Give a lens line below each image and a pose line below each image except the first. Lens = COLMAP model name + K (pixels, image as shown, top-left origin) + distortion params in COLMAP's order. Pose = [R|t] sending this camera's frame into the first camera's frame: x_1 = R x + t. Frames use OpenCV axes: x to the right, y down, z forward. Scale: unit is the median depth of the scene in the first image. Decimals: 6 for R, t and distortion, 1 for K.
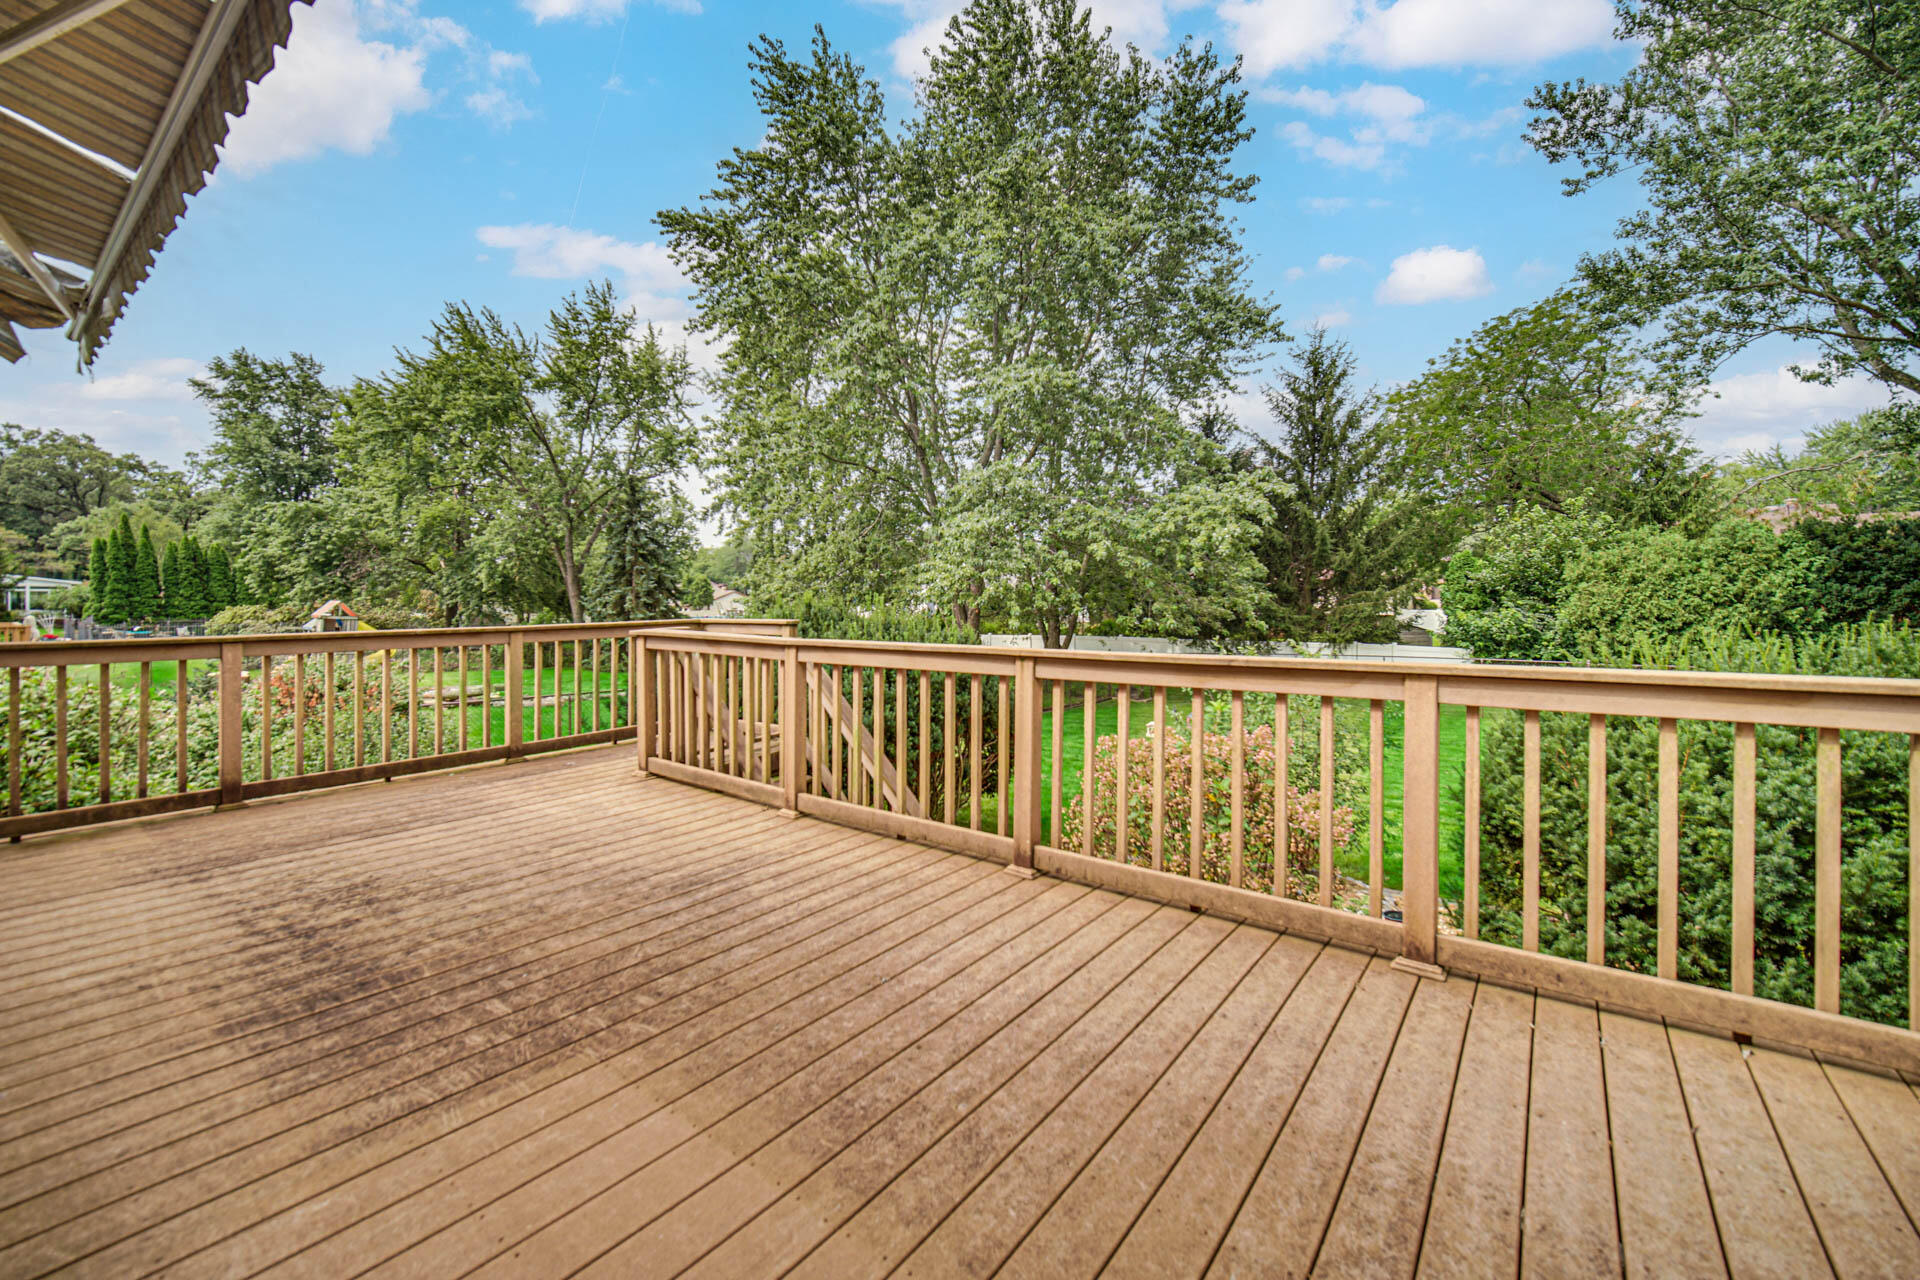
lens RADIAL K [[770.7, 0, 958.4], [0, 770.7, 628.9], [0, 0, 1]] dist [-0.000500, -0.000089]
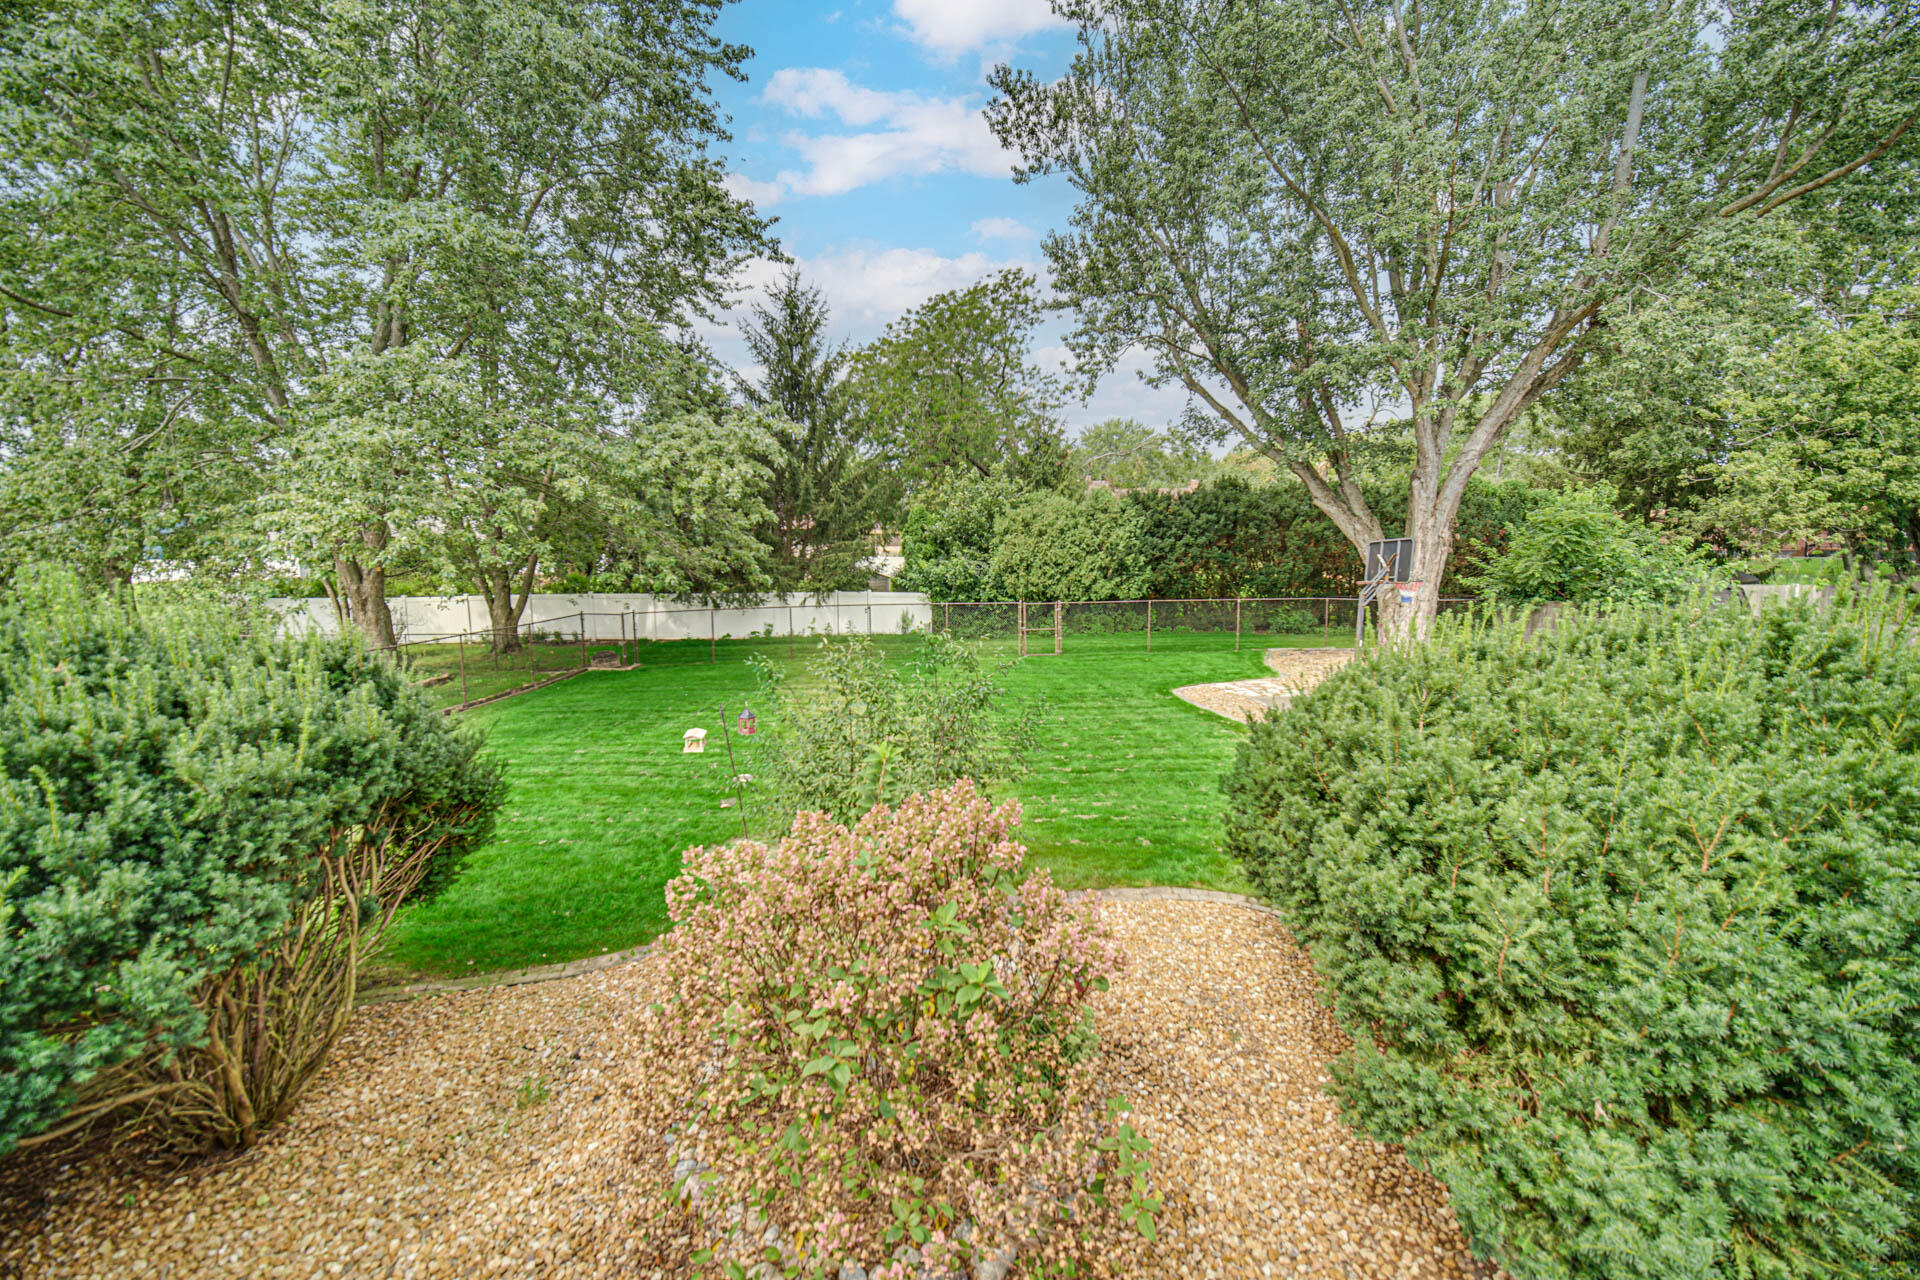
lens RADIAL K [[770.7, 0, 958.4], [0, 770.7, 628.9], [0, 0, 1]] dist [-0.000500, -0.000089]
pose [[0.786227, -0.067229, 0.614269, 0.003315], [0.026364, 0.996808, 0.075353, -0.006943], [-0.617375, -0.043050, 0.785490, 0.102703]]
